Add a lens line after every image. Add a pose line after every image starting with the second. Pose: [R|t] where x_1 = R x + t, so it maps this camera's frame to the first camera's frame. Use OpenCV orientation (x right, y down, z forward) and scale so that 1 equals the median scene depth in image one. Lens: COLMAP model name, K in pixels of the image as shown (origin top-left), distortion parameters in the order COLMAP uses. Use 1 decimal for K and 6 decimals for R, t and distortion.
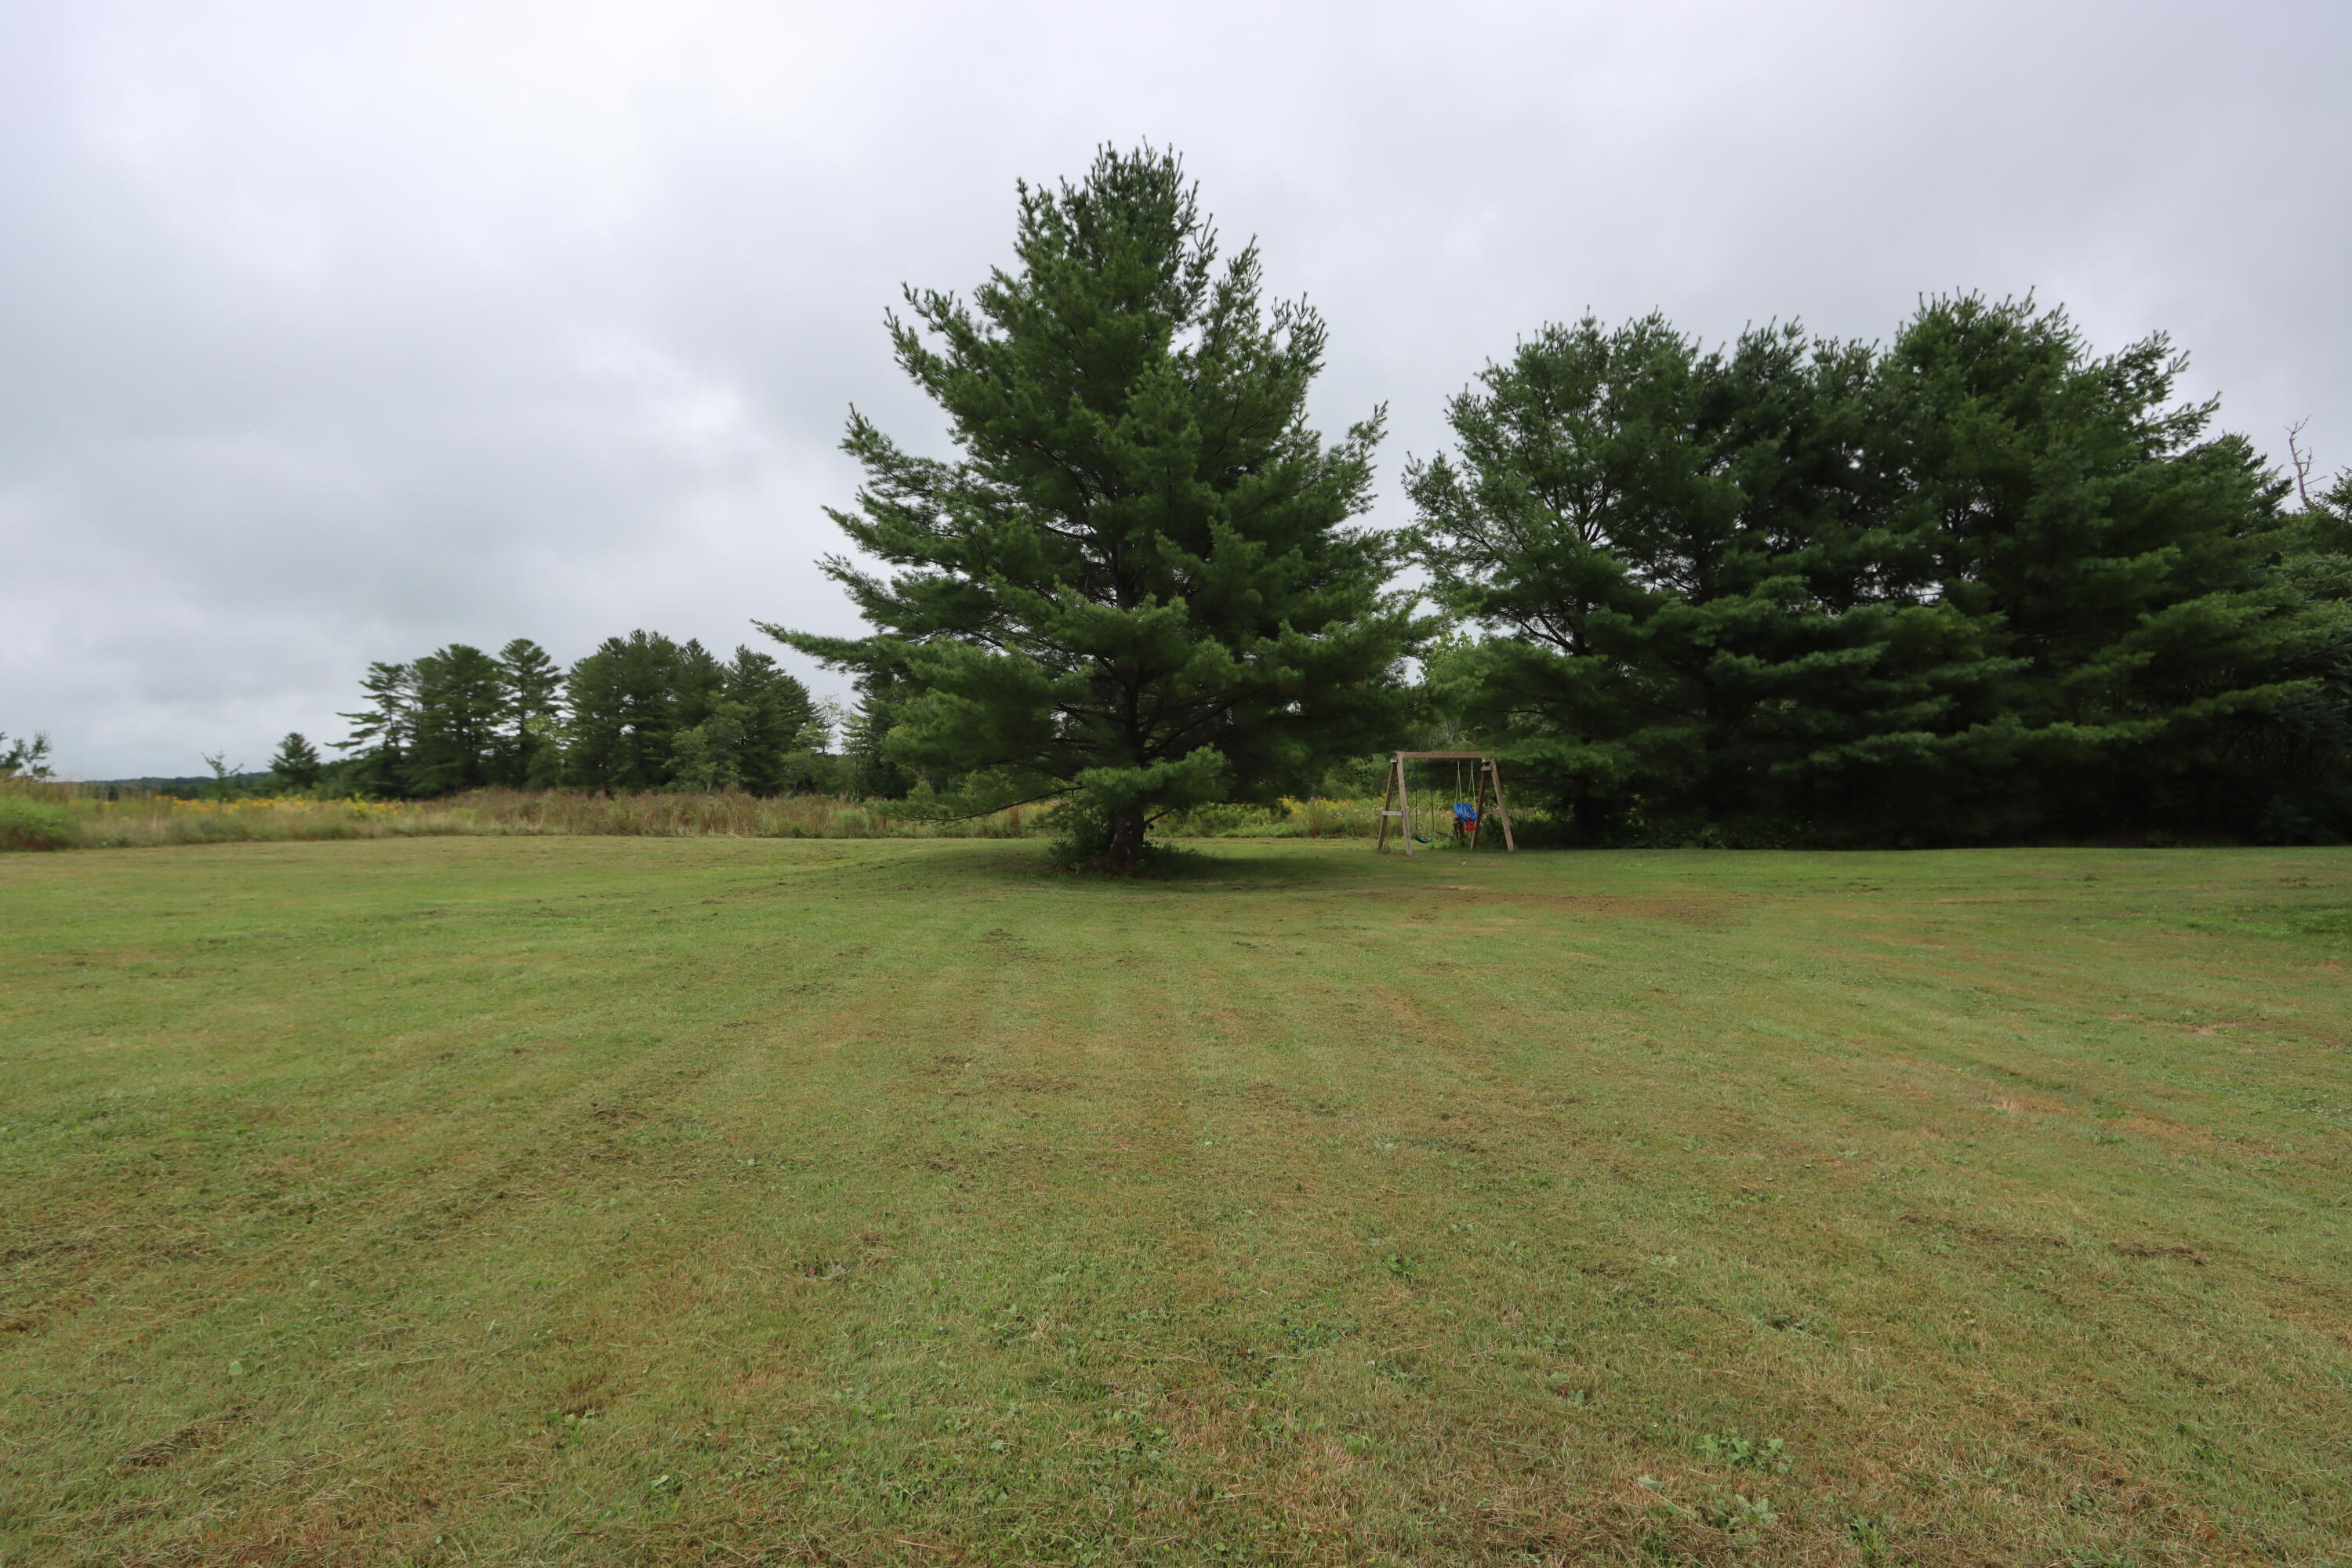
lens RADIAL K [[1275.8, 0, 1151.9], [0, 1275.8, 780.9], [0, 0, 1]] dist [-0.024486, 0.008340]
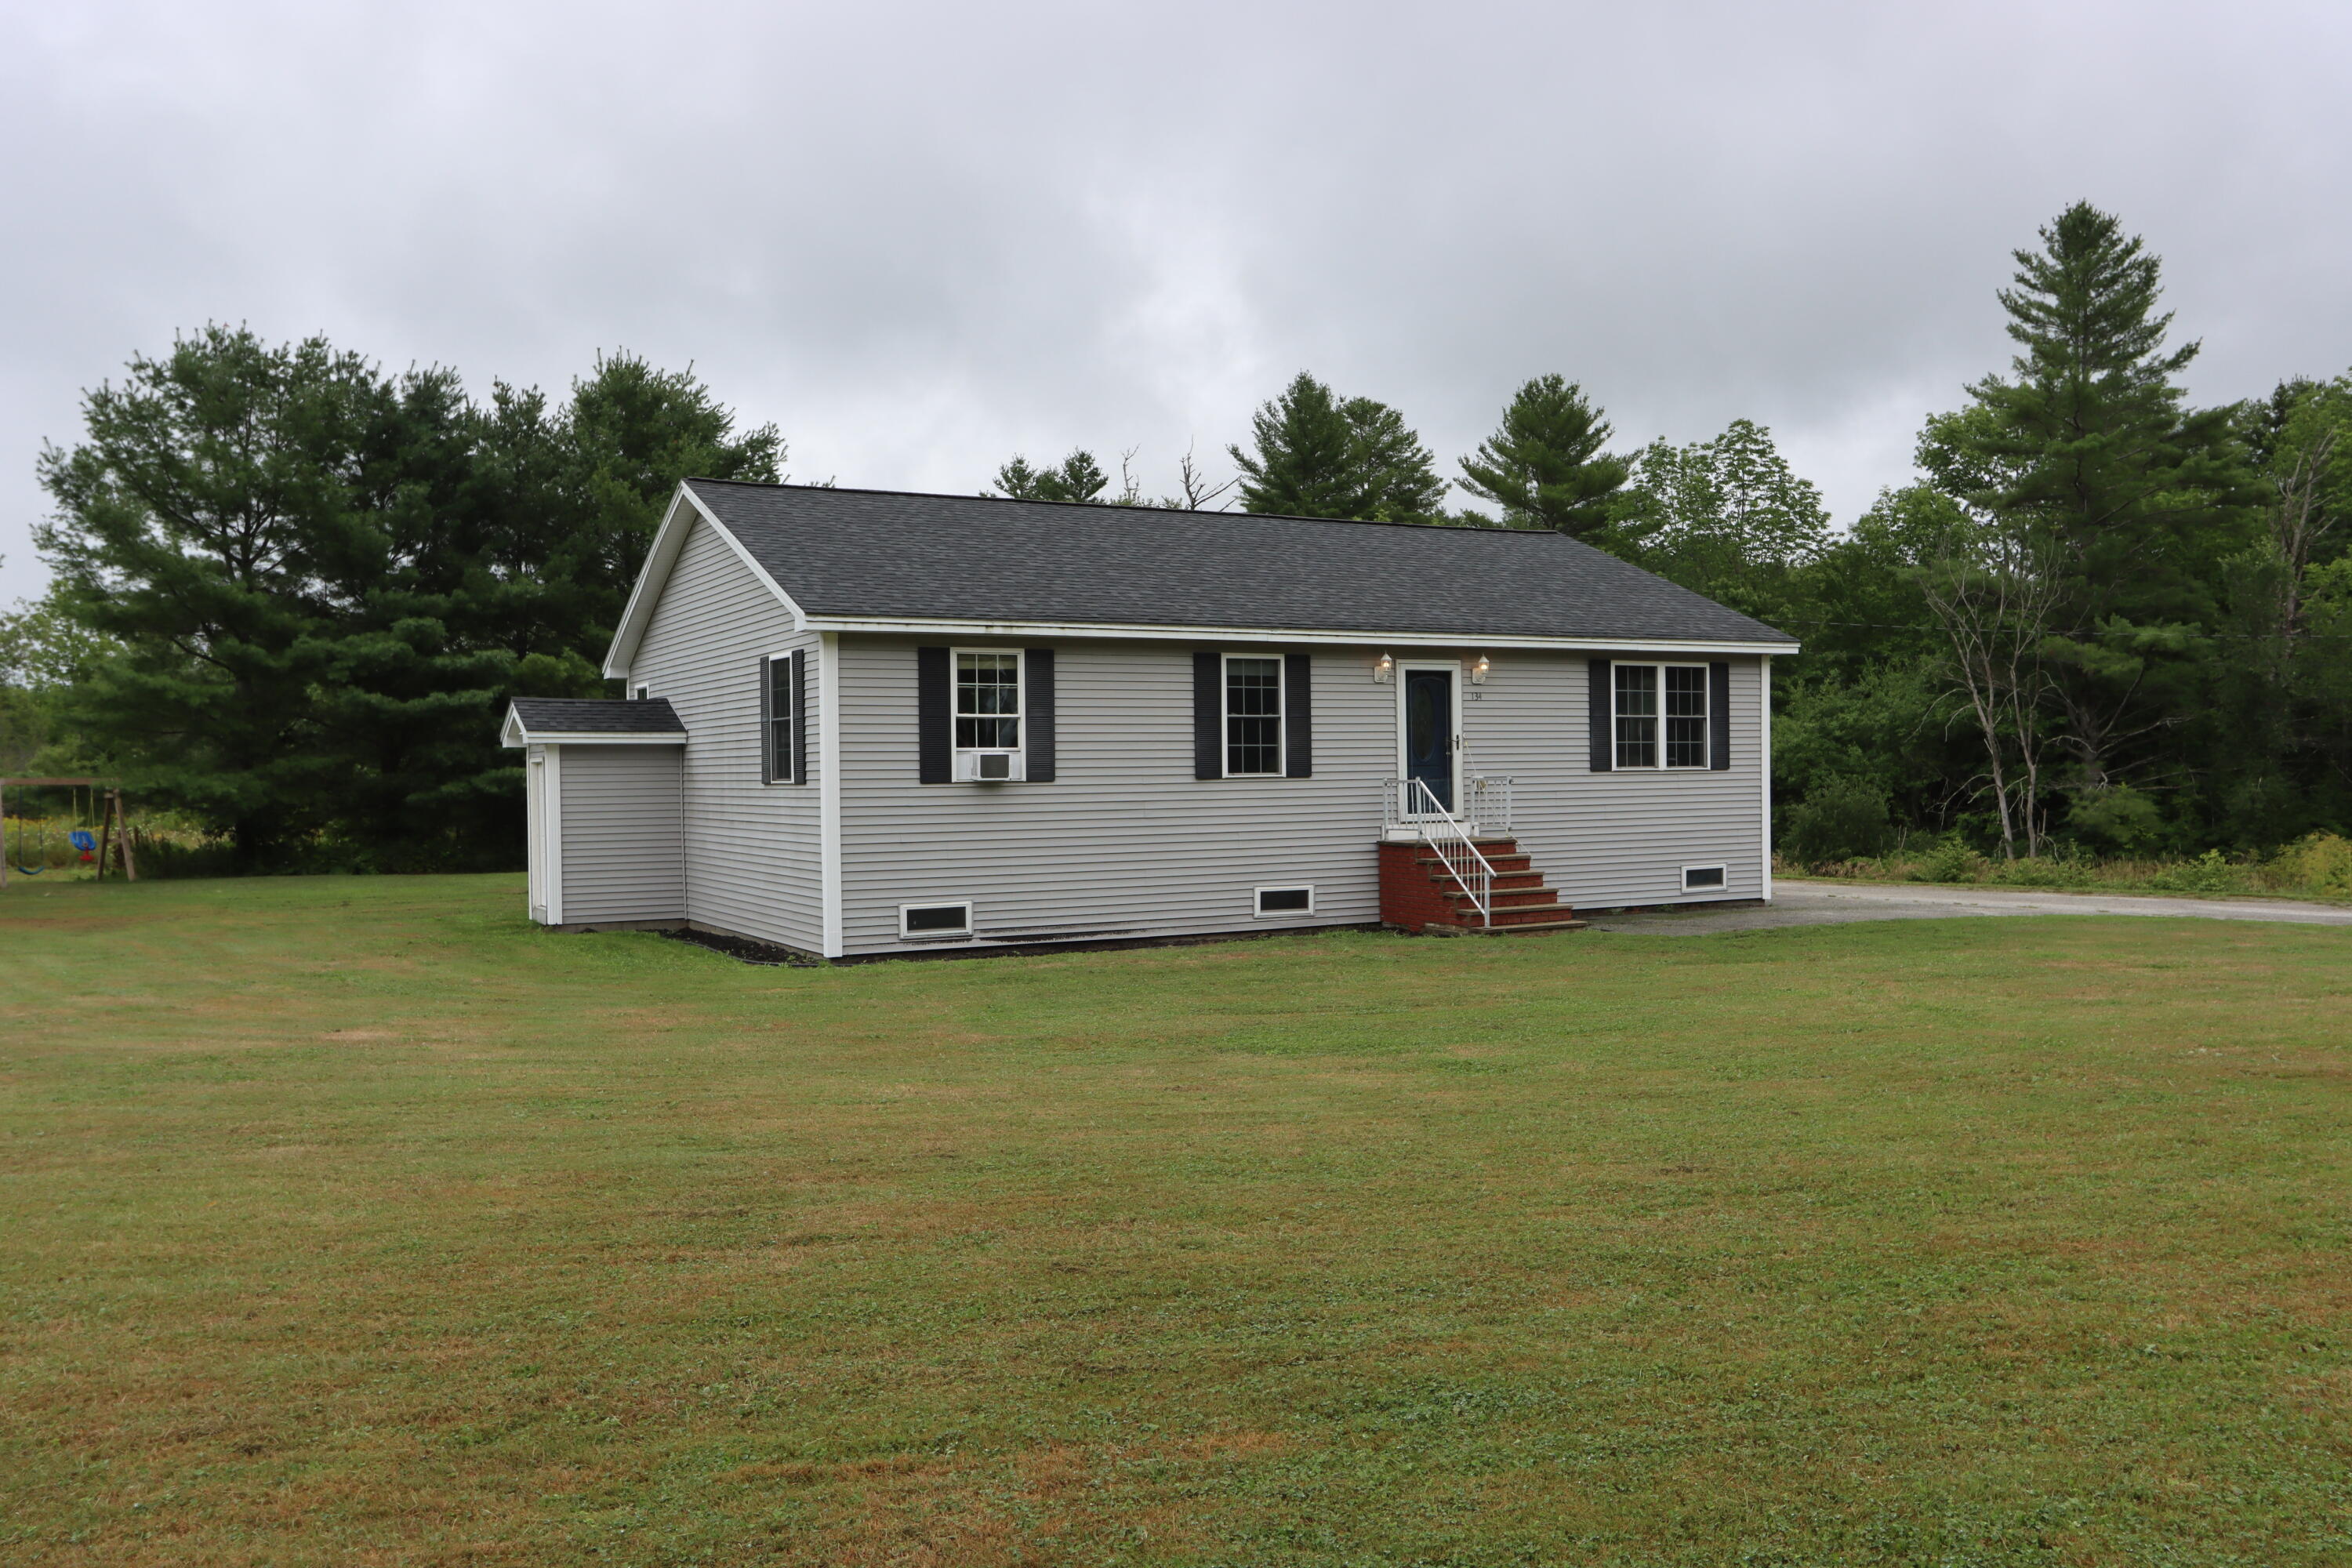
lens RADIAL K [[1831.5, 0, 1157.5], [0, 1831.5, 798.6], [0, 0, 1]] dist [-0.015393, 0.026108]
pose [[0.806927, 0.001498, 0.590650, 0.091262], [-0.008985, 0.999912, 0.009739, -0.030074], [-0.590583, -0.013166, 0.806869, -0.616209]]
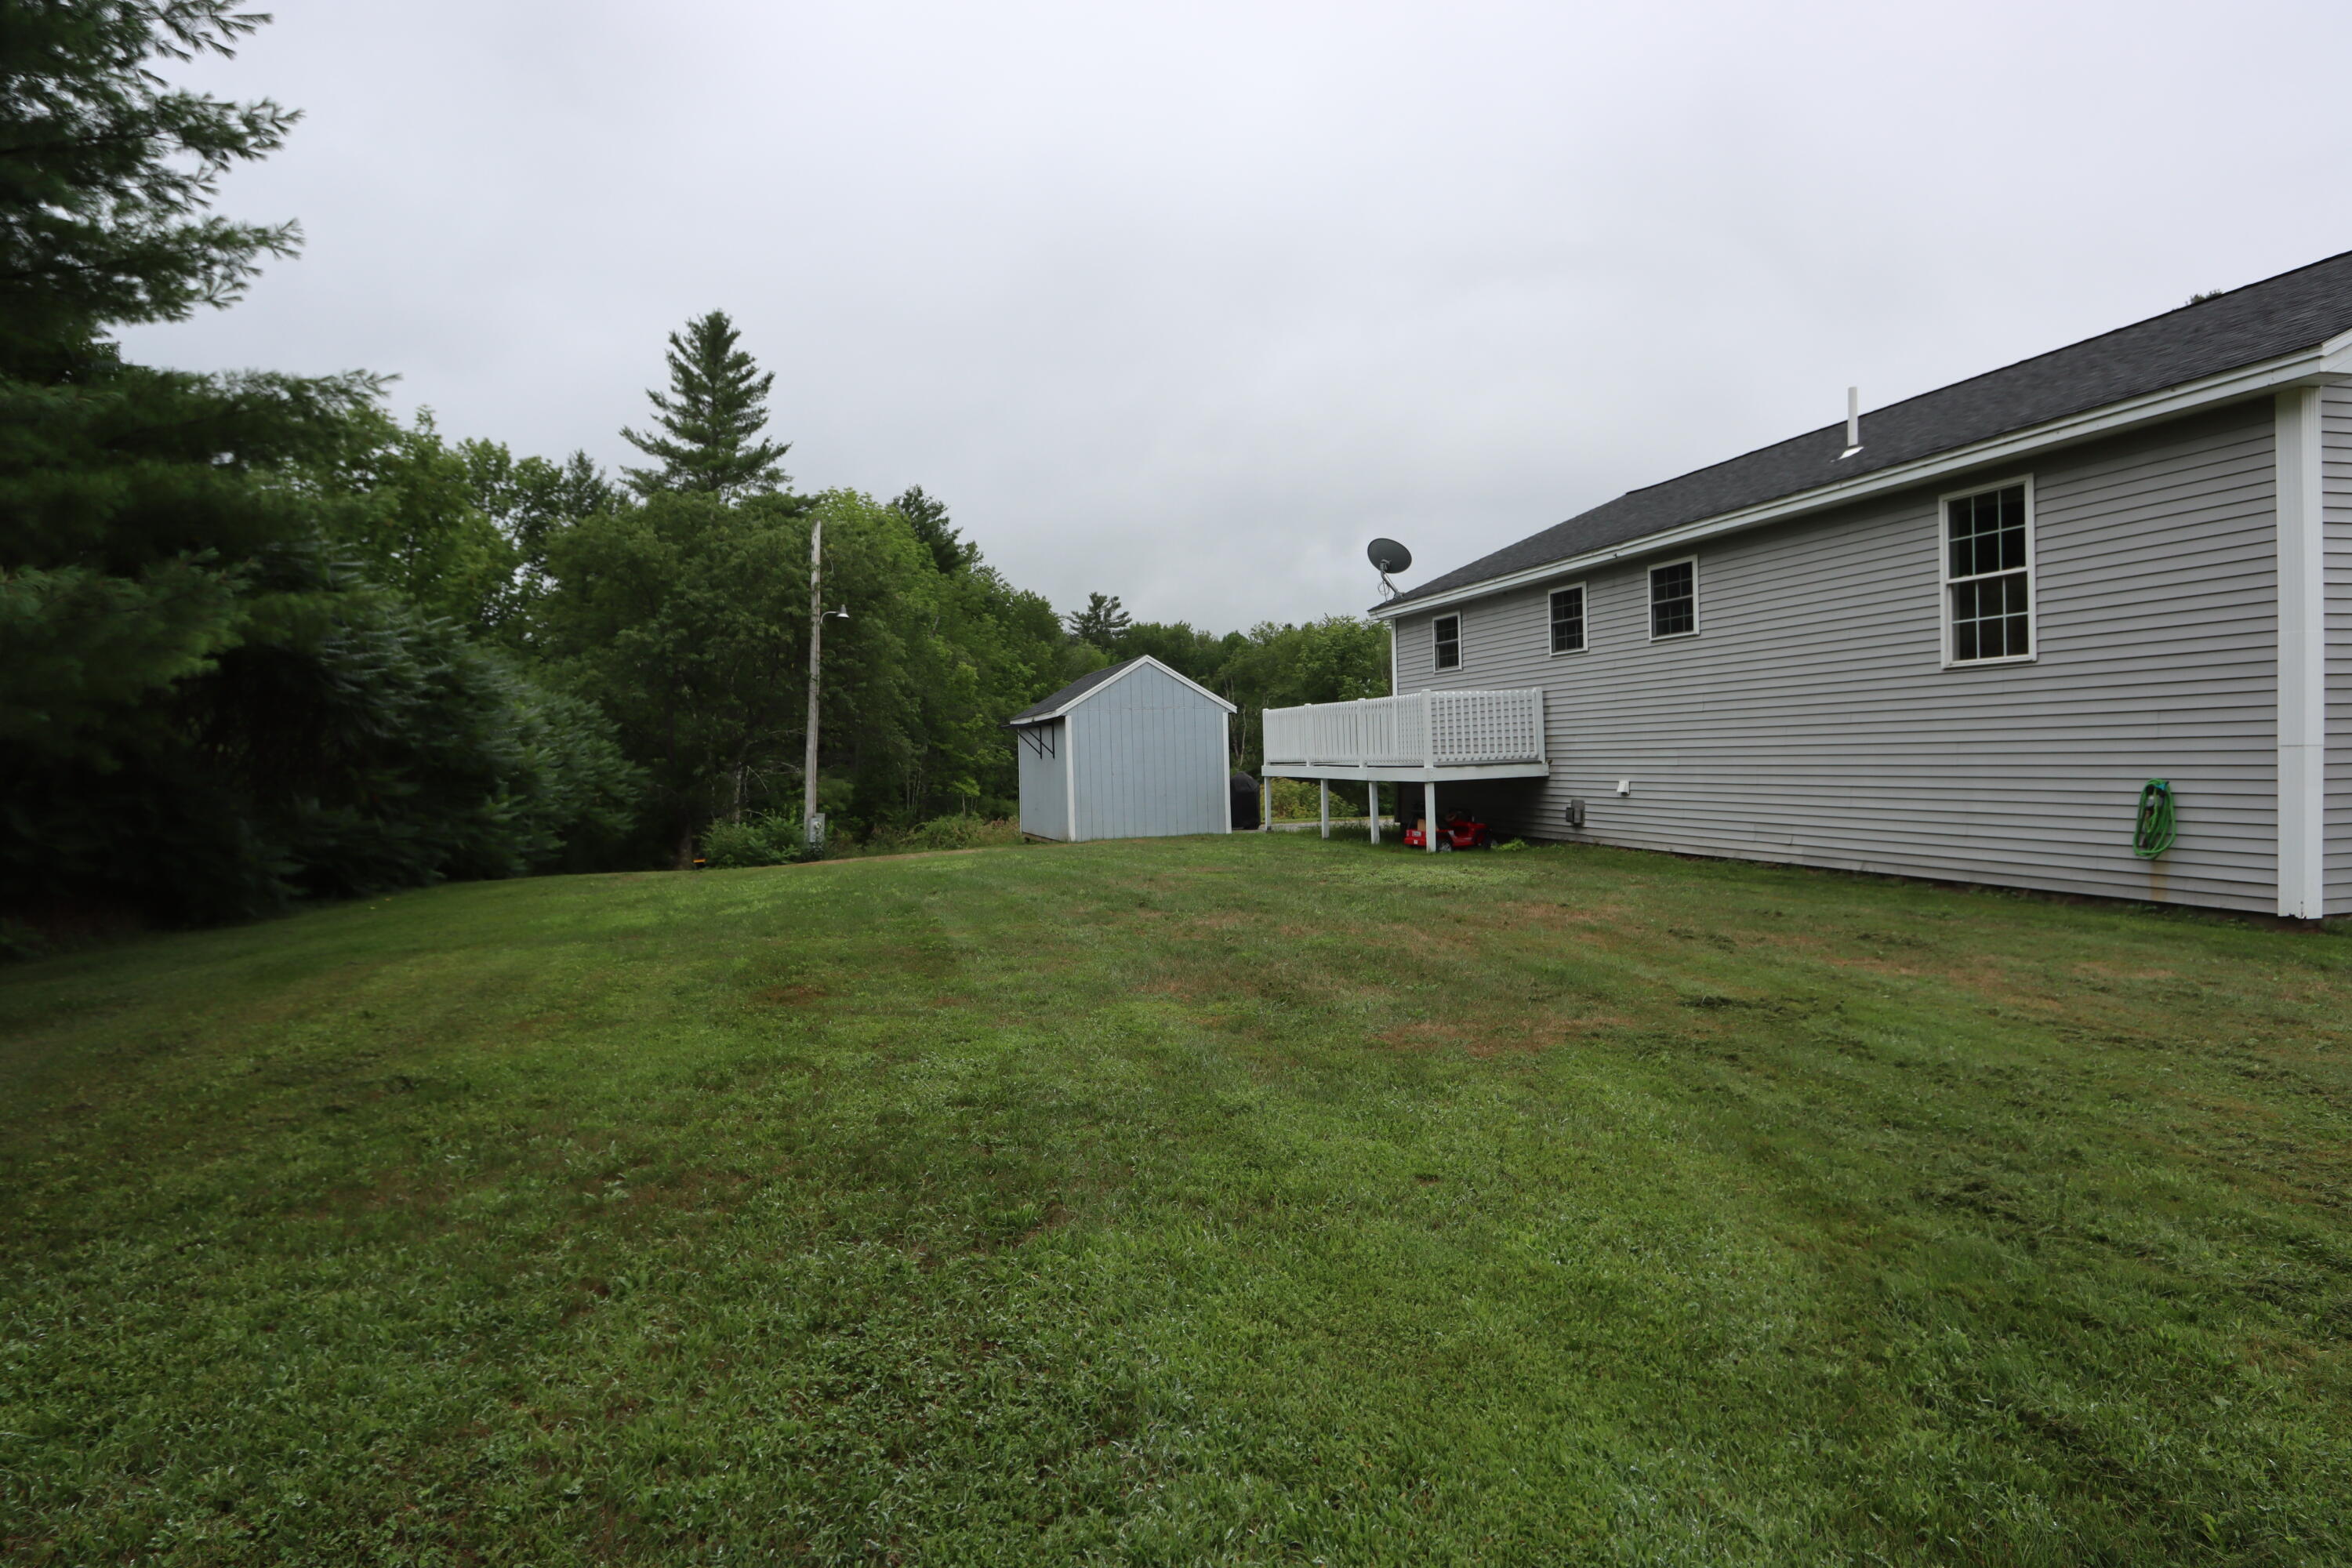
lens RADIAL K [[1275.8, 0, 1136.7], [0, 1275.8, 783.7], [0, 0, 1]] dist [-0.024486, 0.008340]
pose [[-0.368218, 0.010979, 0.929674, 0.297212], [0.021367, 0.999766, -0.003344, 0.006698], [-0.929494, 0.018633, -0.368367, 0.844211]]
